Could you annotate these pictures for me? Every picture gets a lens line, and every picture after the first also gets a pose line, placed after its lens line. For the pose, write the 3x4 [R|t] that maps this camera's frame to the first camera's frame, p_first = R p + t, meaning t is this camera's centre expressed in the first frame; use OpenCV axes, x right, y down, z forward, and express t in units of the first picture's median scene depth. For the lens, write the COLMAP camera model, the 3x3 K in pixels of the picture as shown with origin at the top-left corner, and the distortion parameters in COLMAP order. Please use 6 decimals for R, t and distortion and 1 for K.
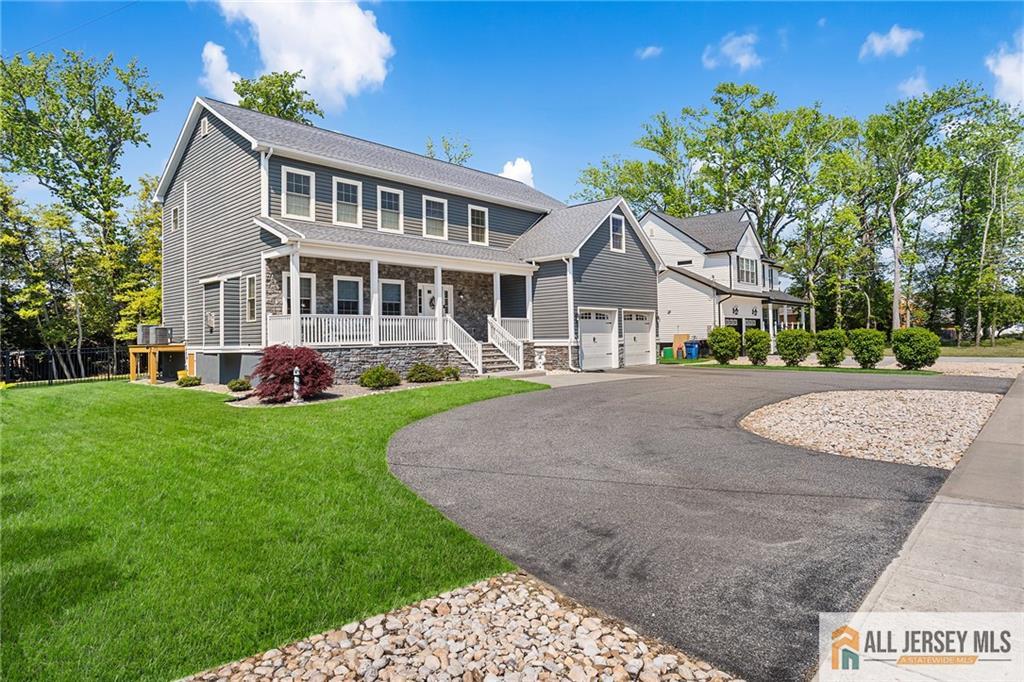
lens RADIAL K [[596.2, 0, 508.8], [0, 596.2, 325.0], [0, 0, 1]] dist [0.033106, 0.000112]
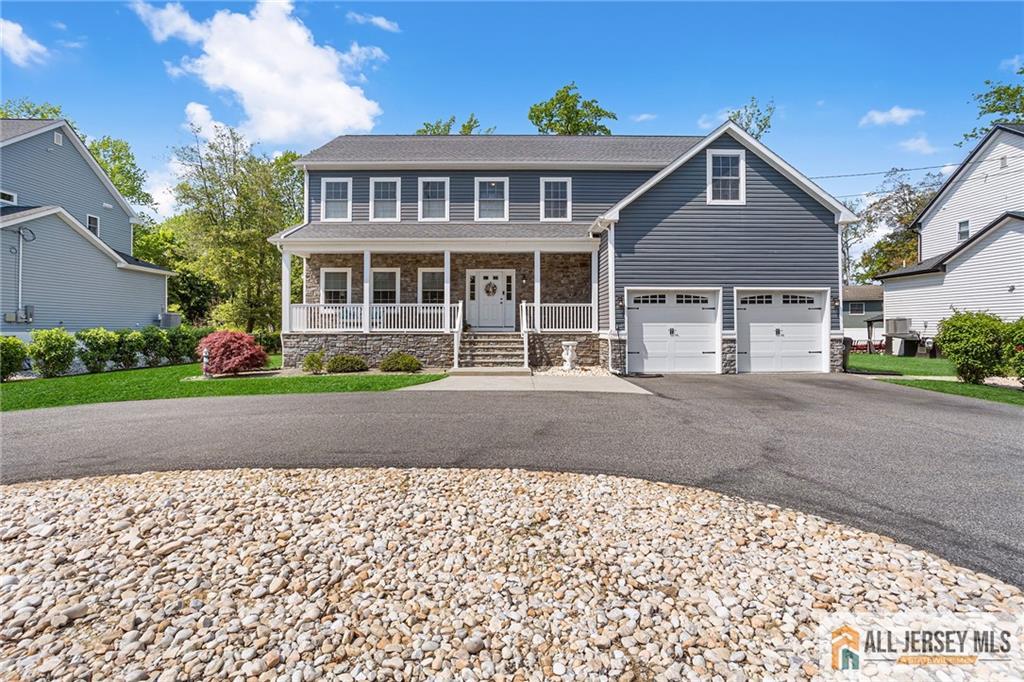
lens RADIAL K [[491.0, 0, 513.0], [0, 491.0, 326.3], [0, 0, 1]] dist [-0.020835, 0.000491]
pose [[0.692671, 0.015837, -0.721080, 0.497266], [0.004353, 0.999649, 0.026138, 0.001684], [0.721241, -0.021244, 0.692359, 0.518962]]
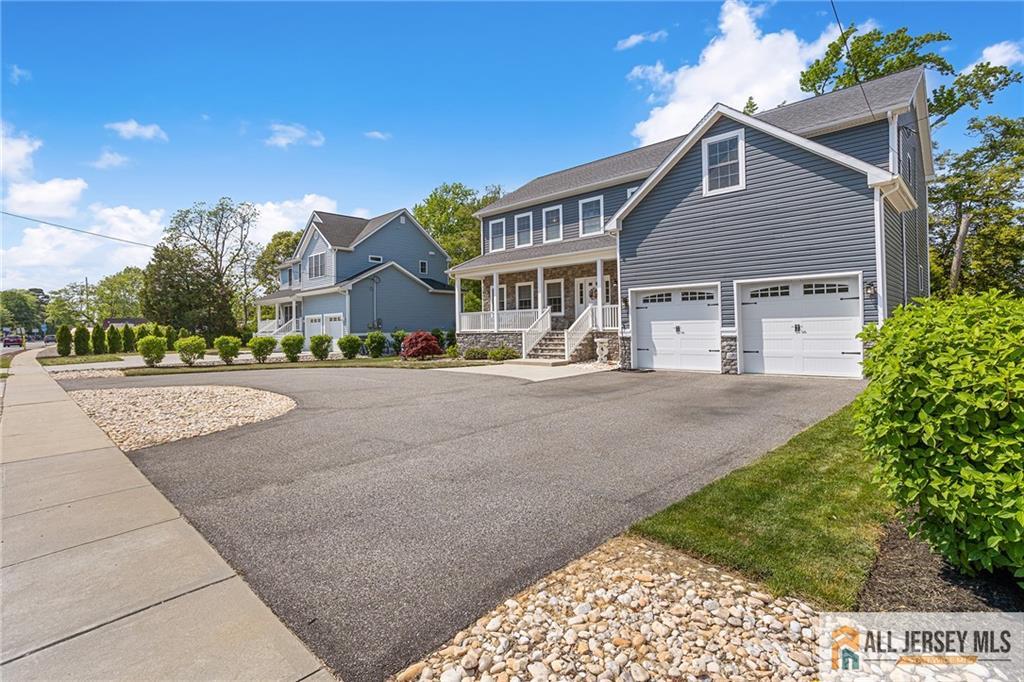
lens RADIAL K [[491.0, 0, 513.0], [0, 491.0, 326.3], [0, 0, 1]] dist [-0.020835, 0.000491]
pose [[-0.014037, 0.015202, -0.999786, 0.843224], [0.041840, 0.999018, 0.014603, 0.004032], [0.999026, -0.041627, -0.014660, 0.924702]]
